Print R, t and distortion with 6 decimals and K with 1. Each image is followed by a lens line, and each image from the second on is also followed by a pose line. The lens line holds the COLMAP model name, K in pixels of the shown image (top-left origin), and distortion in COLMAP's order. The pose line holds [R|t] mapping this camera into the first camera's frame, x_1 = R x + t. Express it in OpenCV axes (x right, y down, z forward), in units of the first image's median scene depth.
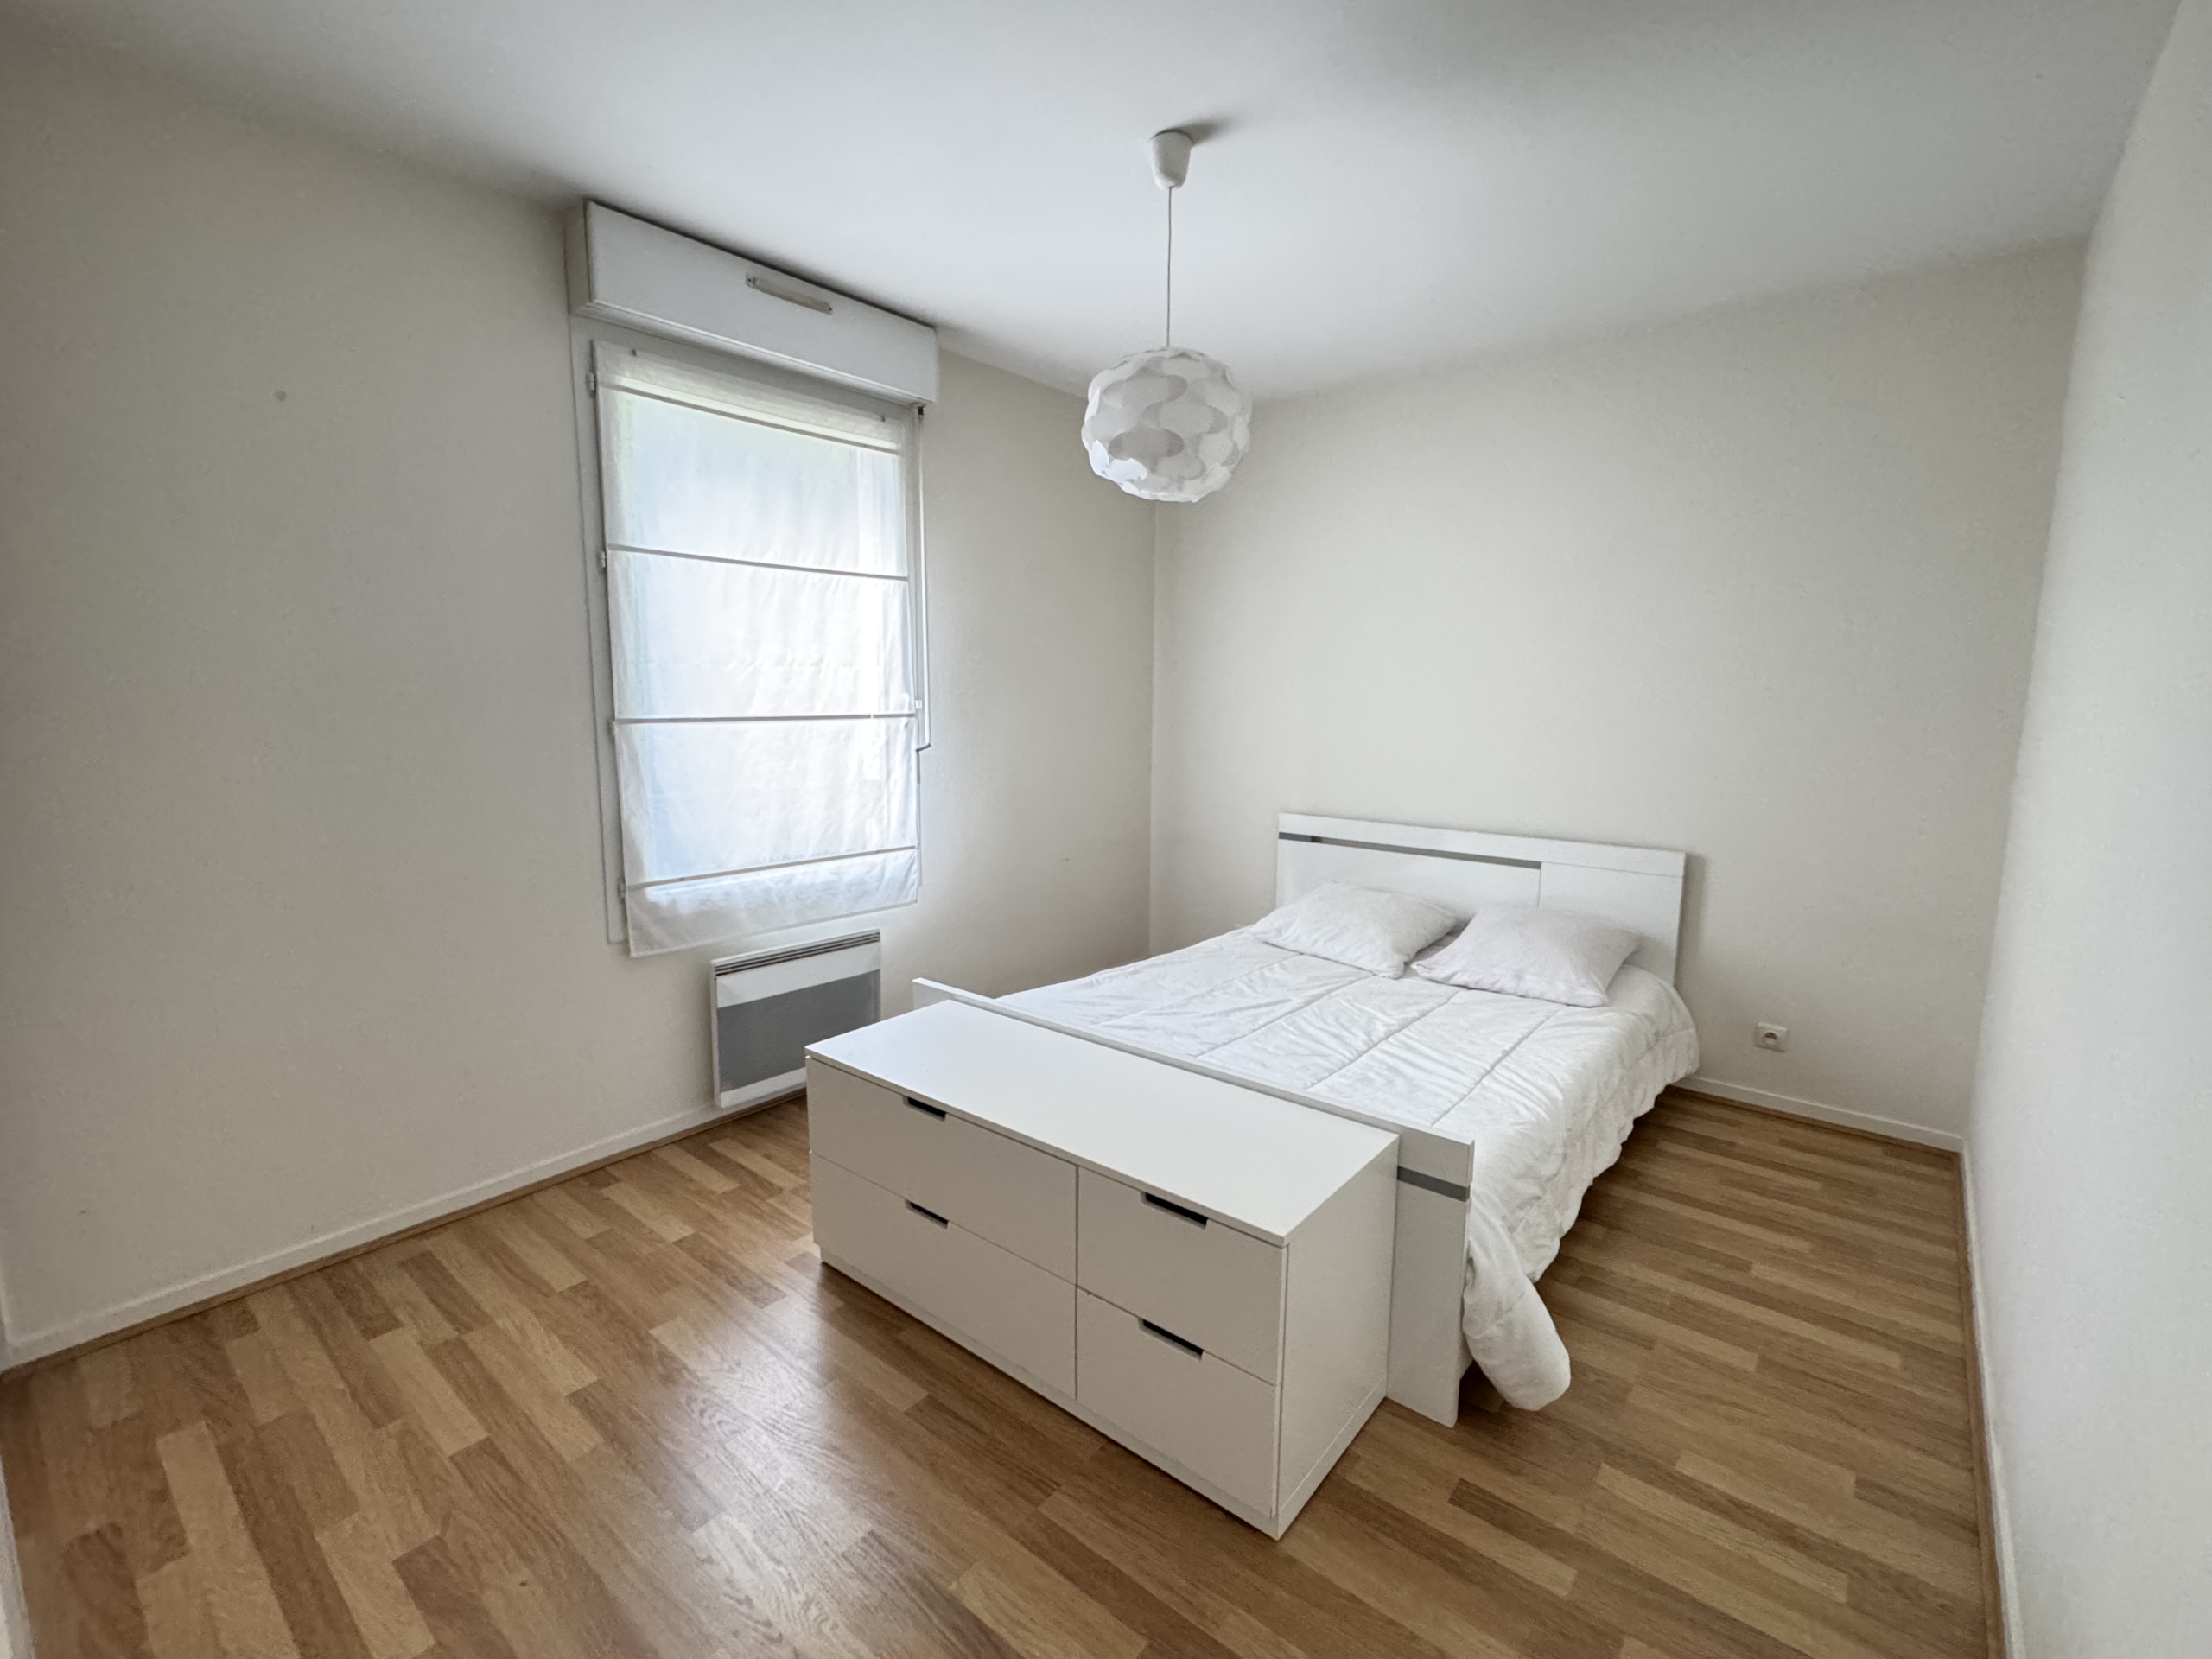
lens RADIAL K [[975.4, 0, 1102.1], [0, 975.4, 829.7], [0, 0, 1]] dist [-0.003136, 0.000107]
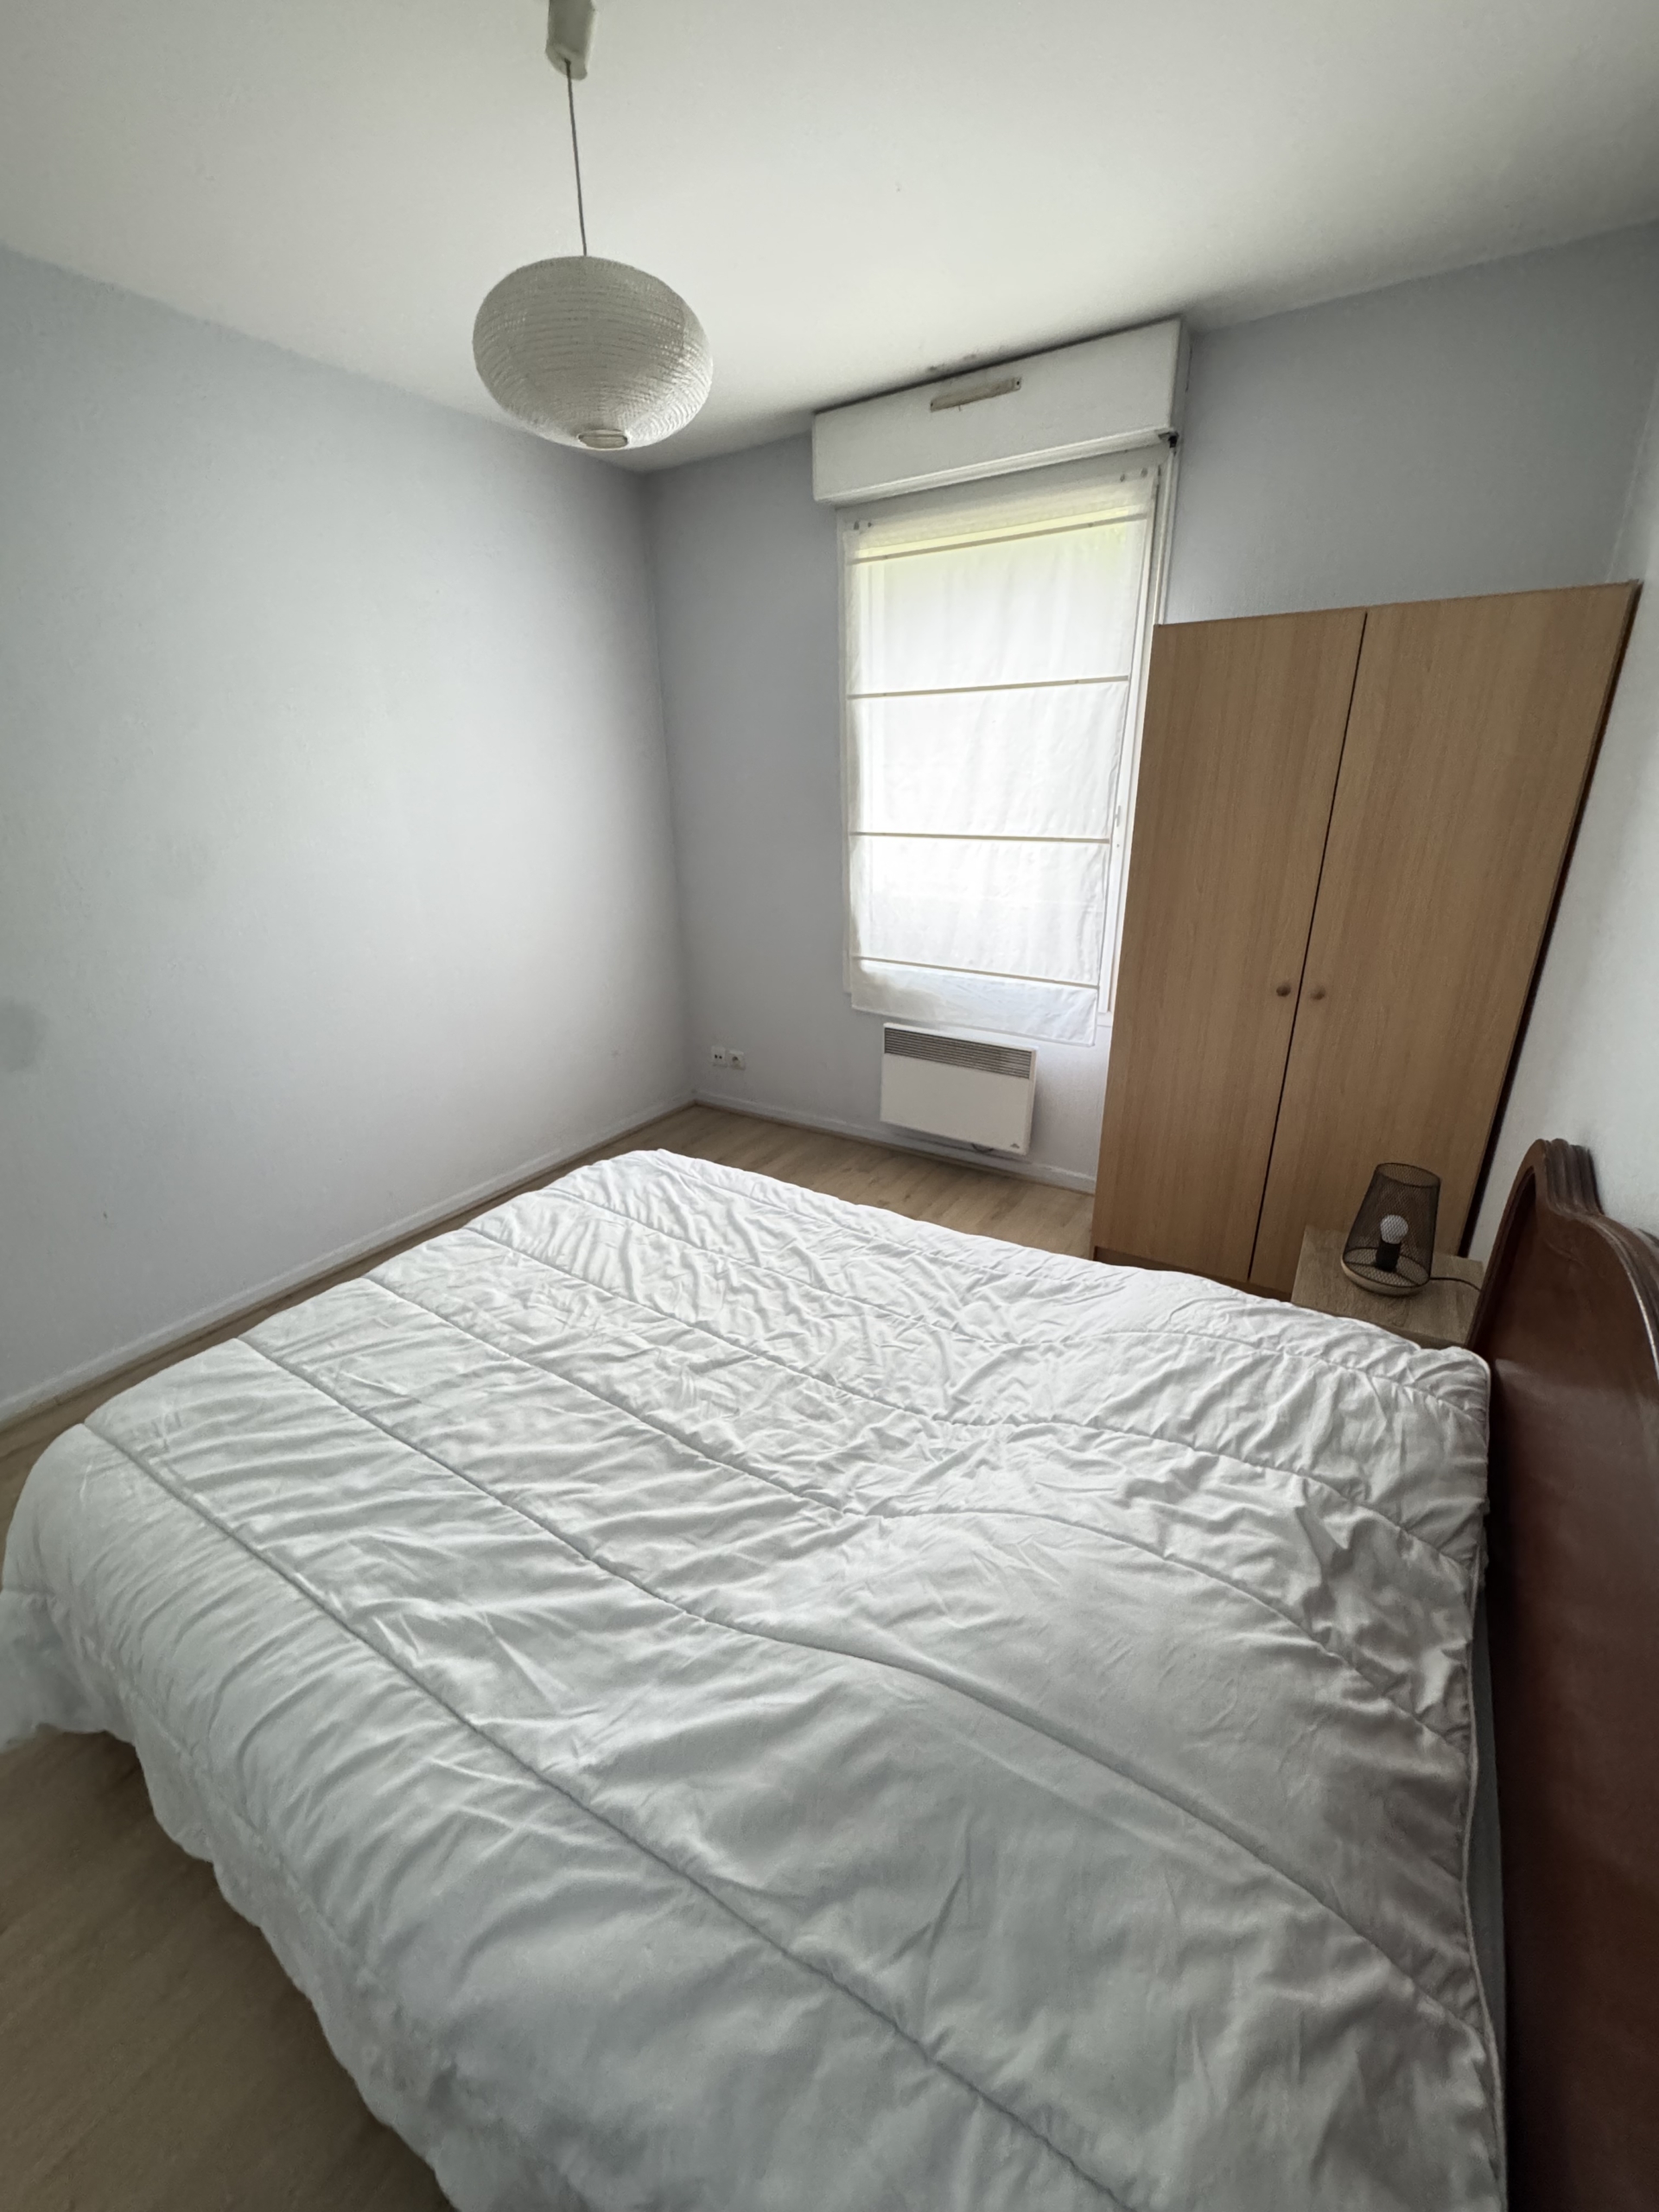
lens RADIAL K [[872.5, 0, 823.7], [0, 872.5, 1113.1], [0, 0, 1]] dist [-0.002382, -0.000303]
pose [[0.123922, 0.350790, -0.928219, 0.700410], [-0.122066, 0.933713, 0.336570, -0.140514], [0.984756, 0.071595, 0.158527, 0.725406]]
